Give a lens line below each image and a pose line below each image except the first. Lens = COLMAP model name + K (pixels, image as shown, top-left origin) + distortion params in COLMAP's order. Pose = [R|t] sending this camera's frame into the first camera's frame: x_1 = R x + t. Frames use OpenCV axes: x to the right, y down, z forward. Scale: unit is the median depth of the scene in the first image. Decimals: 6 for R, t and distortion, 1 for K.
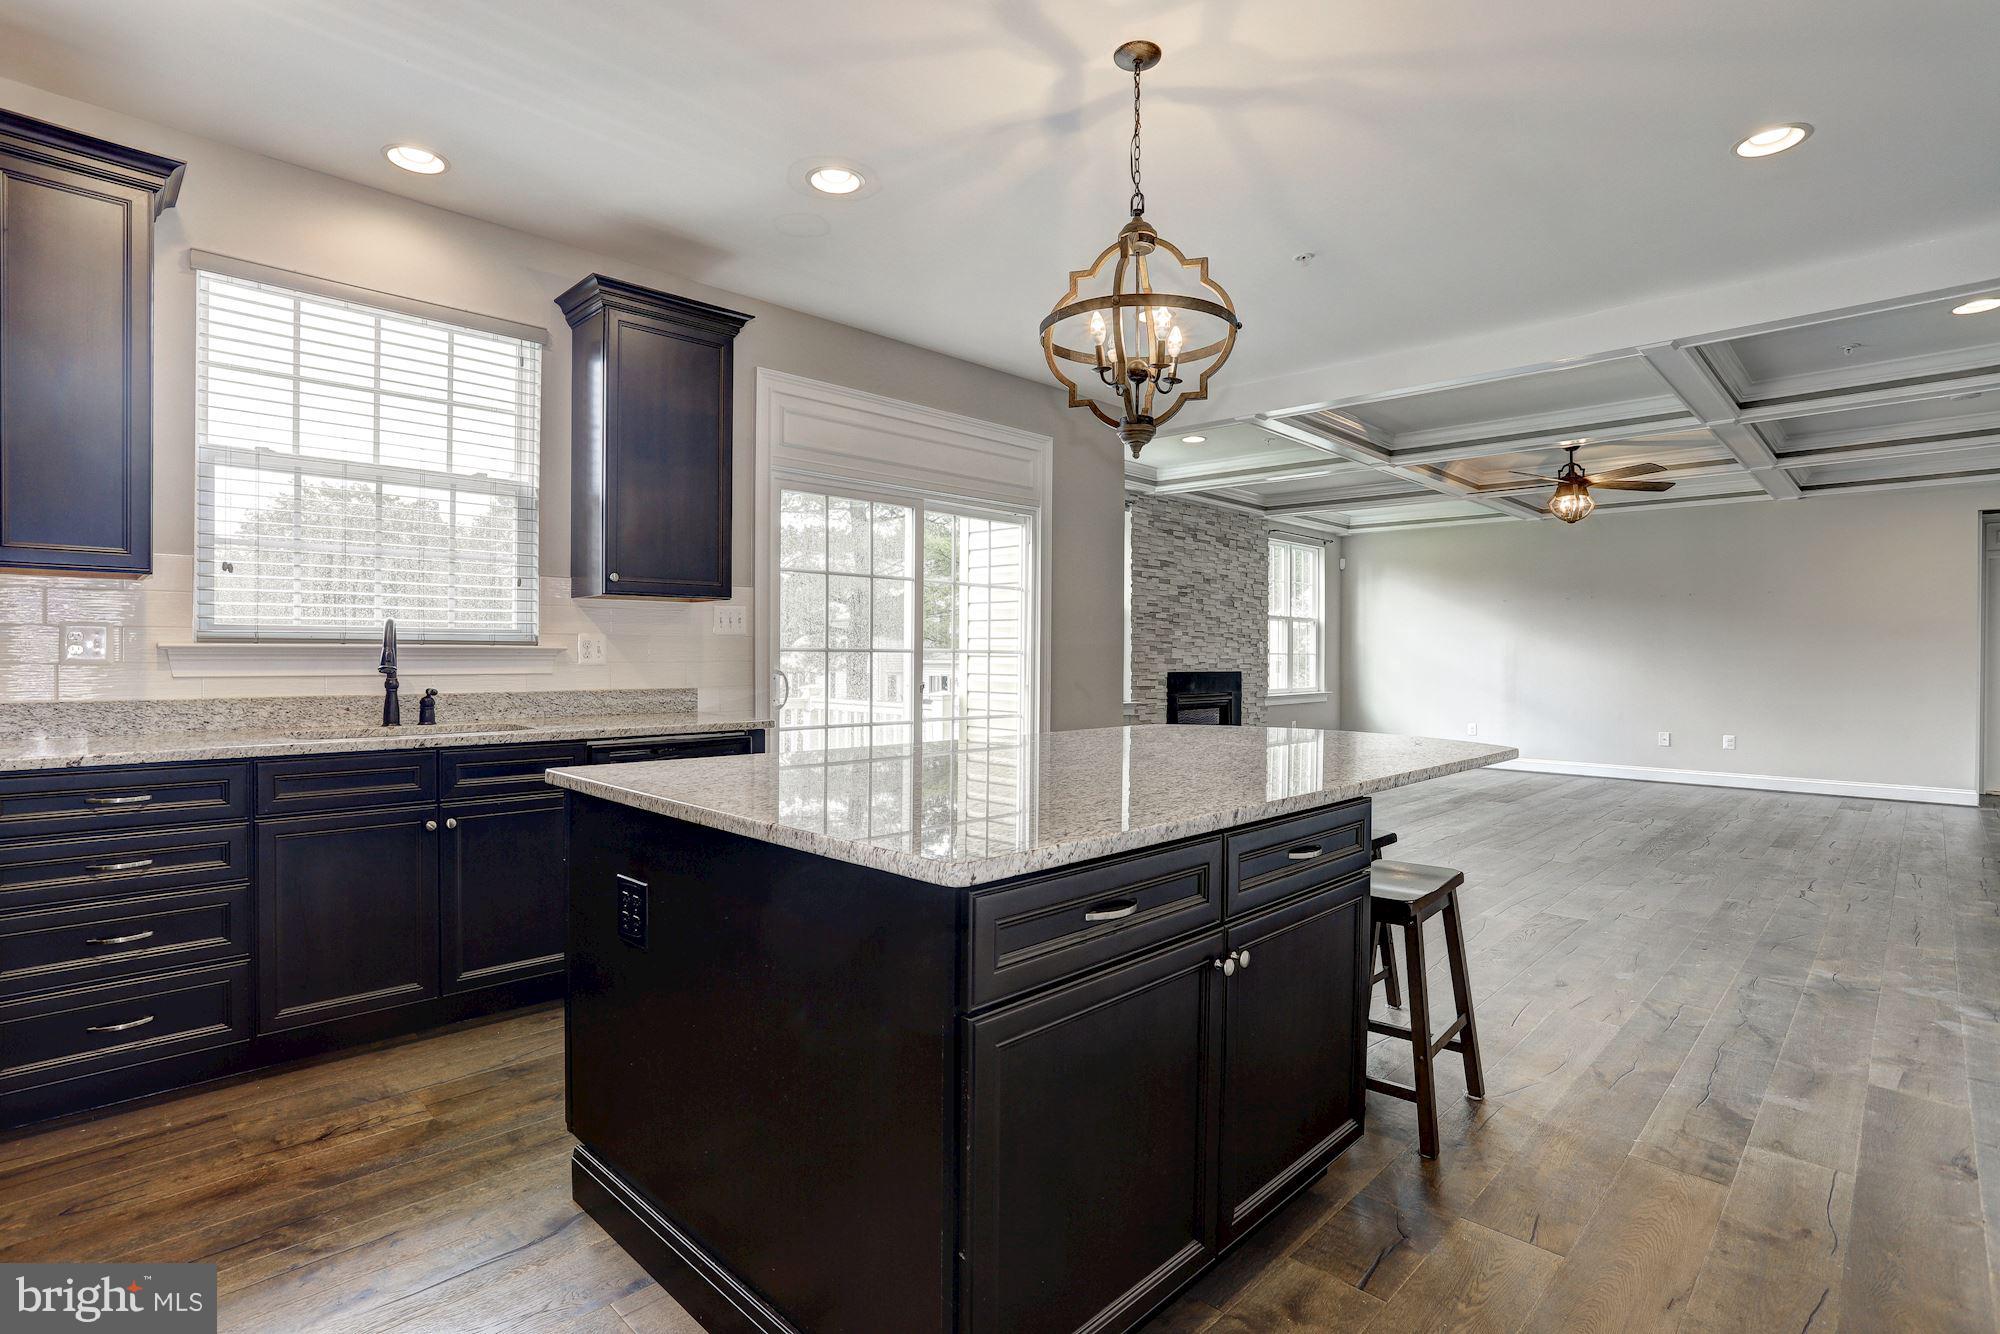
lens RADIAL K [[967.0, 0, 1000.0], [0, 967.0, 662.5], [0, 0, 1]] dist [0.003866, 0.000212]
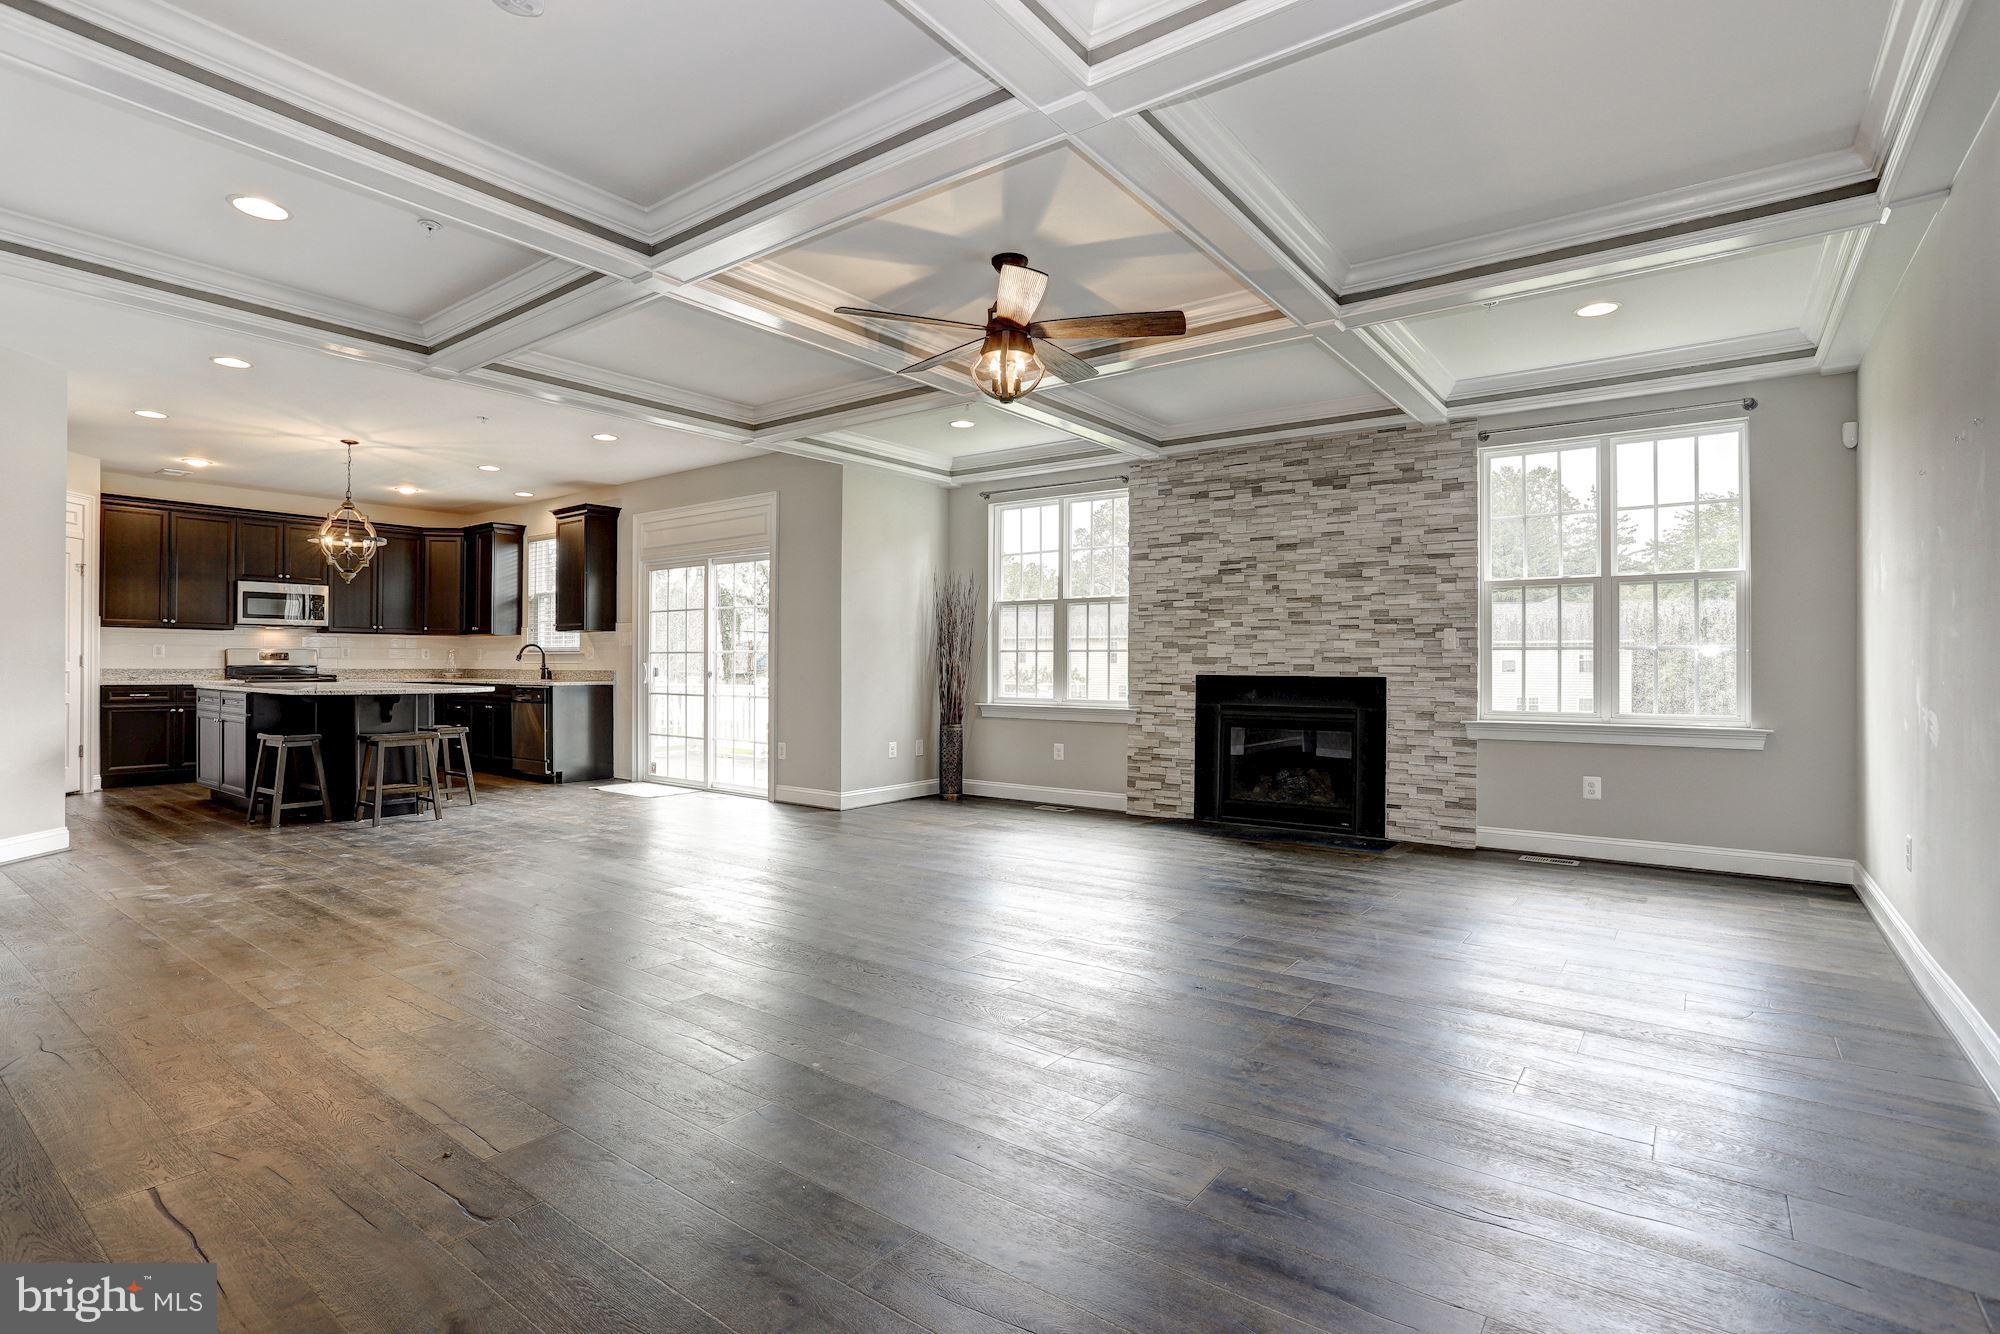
lens RADIAL K [[967.0, 0, 998.4], [0, 967.0, 659.4], [0, 0, 1]] dist [0.003866, 0.000212]
pose [[0.139214, -0.002669, -0.990259, 0.923983], [-0.007206, 0.999967, -0.003708, 0.001584], [0.990236, 0.007652, 0.139190, 0.729813]]
